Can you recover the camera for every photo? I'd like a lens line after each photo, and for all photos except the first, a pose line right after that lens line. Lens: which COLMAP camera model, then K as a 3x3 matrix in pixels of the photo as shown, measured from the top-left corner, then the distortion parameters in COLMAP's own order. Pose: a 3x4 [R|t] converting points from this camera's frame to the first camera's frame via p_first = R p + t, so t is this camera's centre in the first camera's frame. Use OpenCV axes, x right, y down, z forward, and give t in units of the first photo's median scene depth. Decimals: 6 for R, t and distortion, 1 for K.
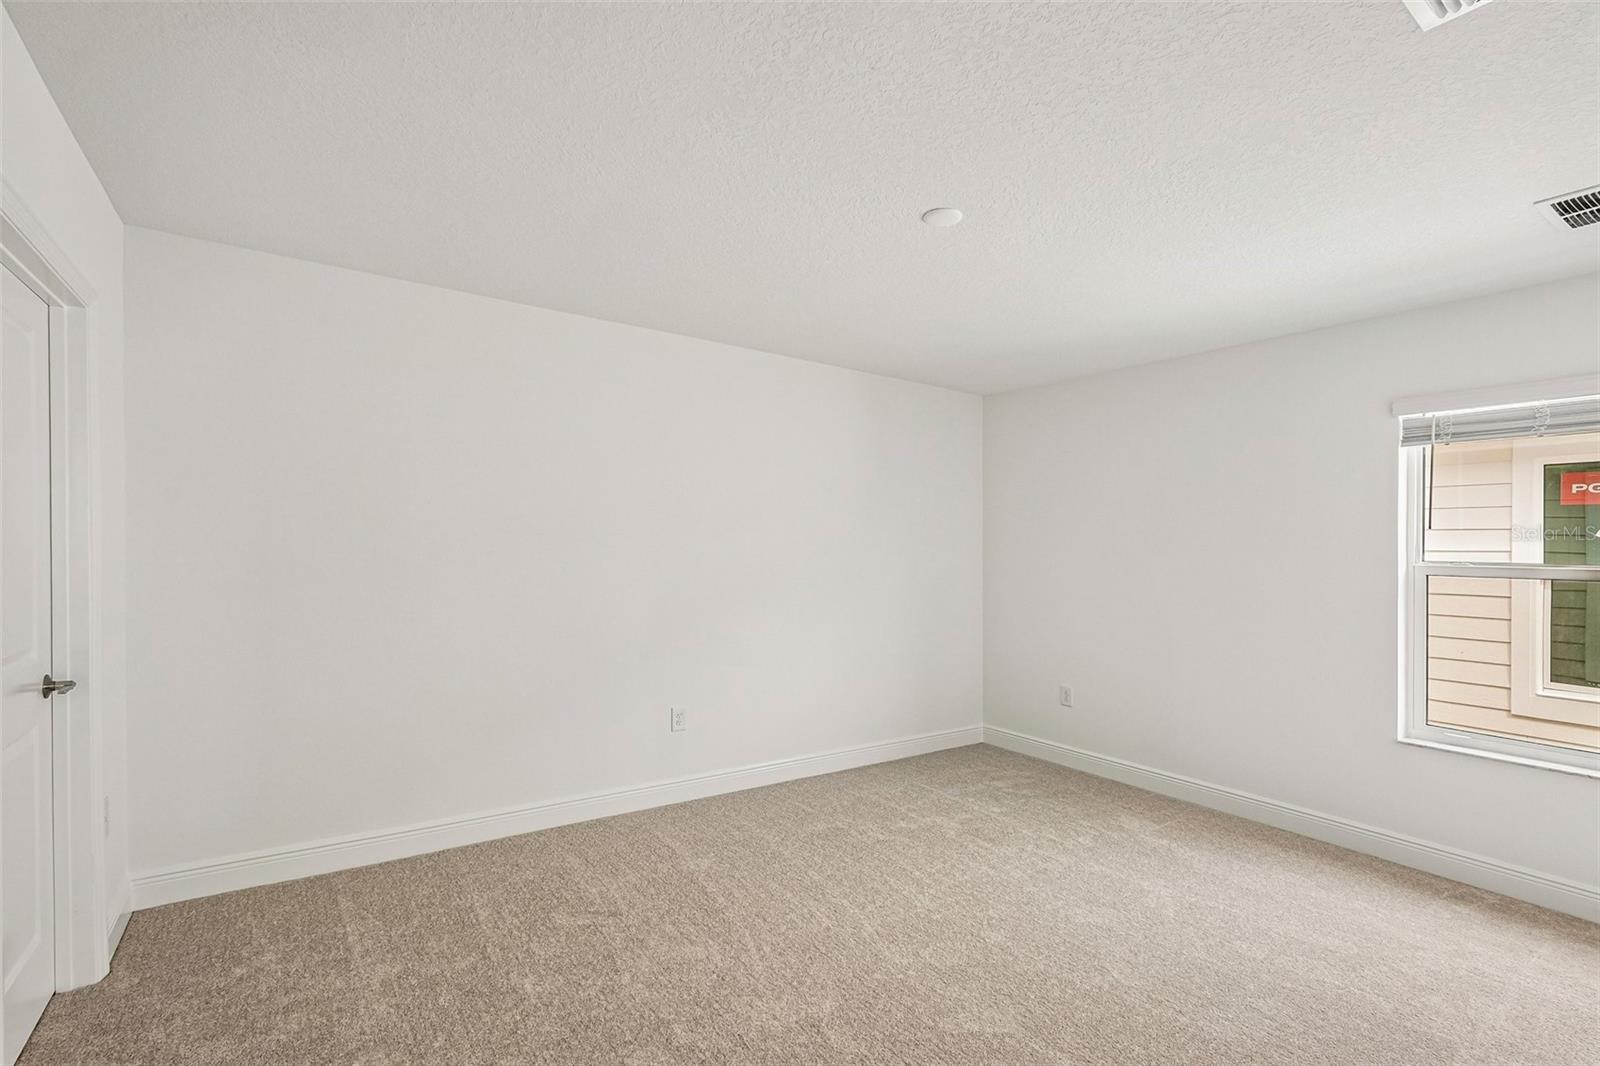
lens RADIAL K [[722.7, 0, 791.9], [0, 722.7, 541.5], [0, 0, 1]] dist [-0.016062, 0.007781]
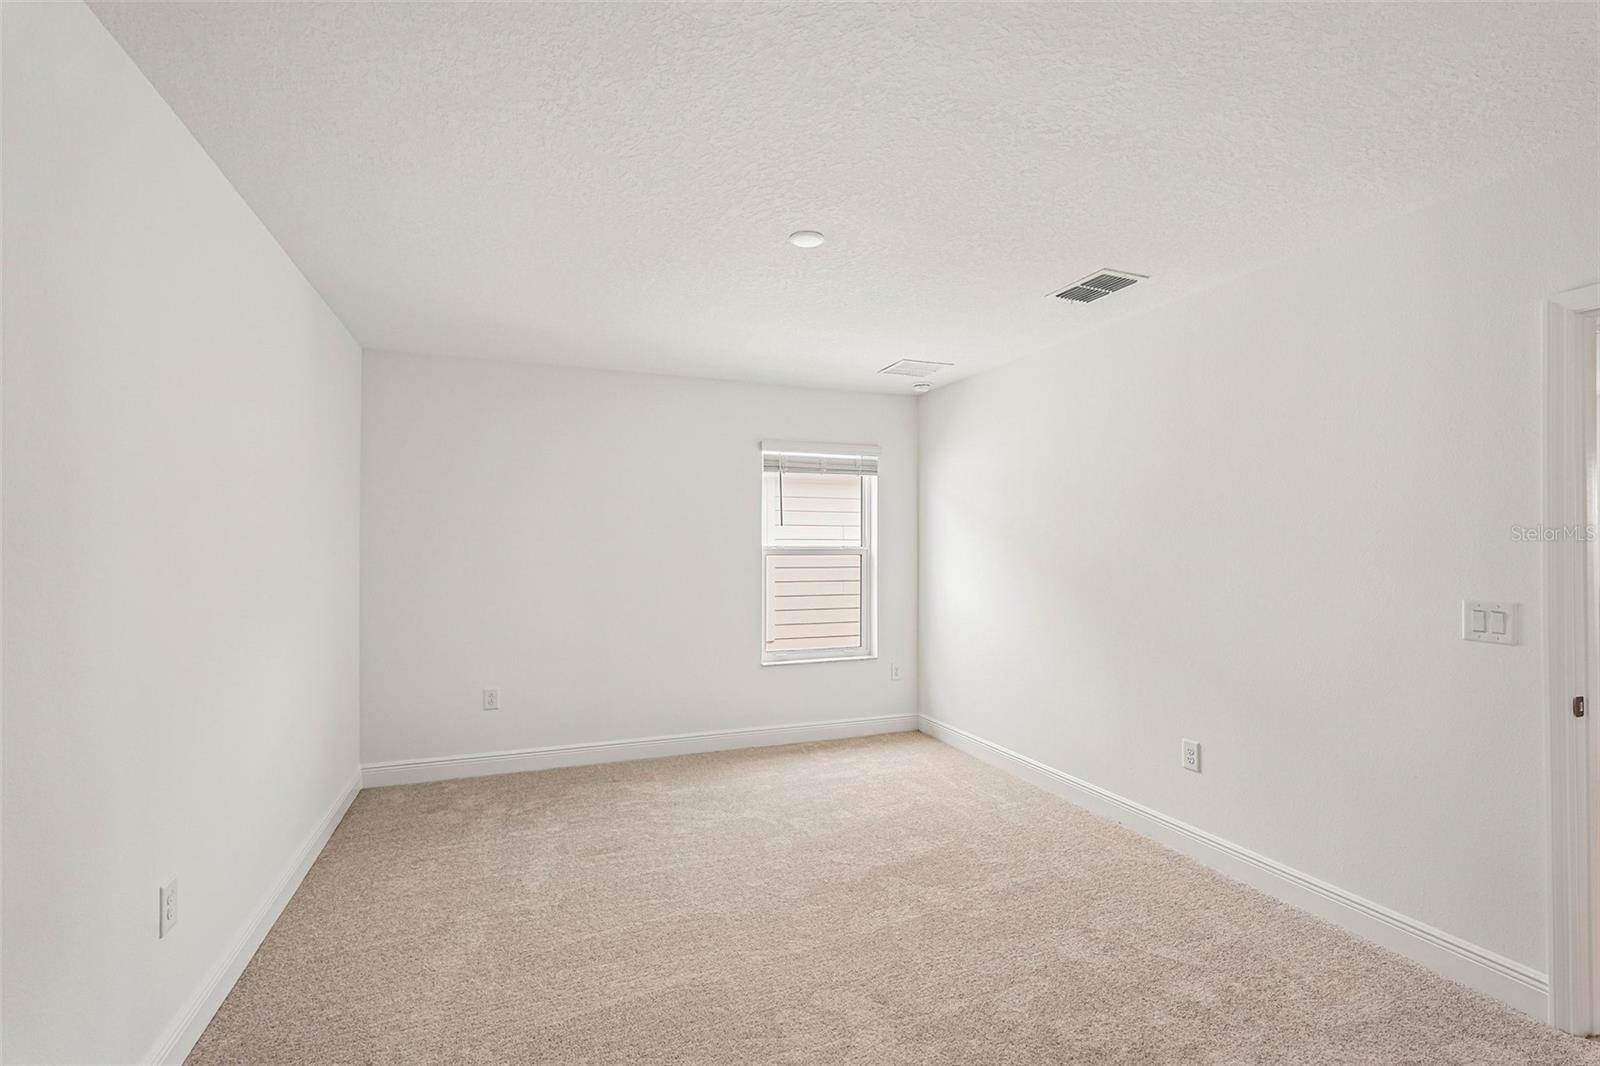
lens RADIAL K [[722.7, 0, 794.1], [0, 722.7, 534.2], [0, 0, 1]] dist [-0.016062, 0.007781]
pose [[0.210586, 0.010888, 0.977515, -0.595073], [-0.007070, 0.999929, -0.009614, 0.014697], [-0.977550, -0.004886, 0.210648, 0.585727]]
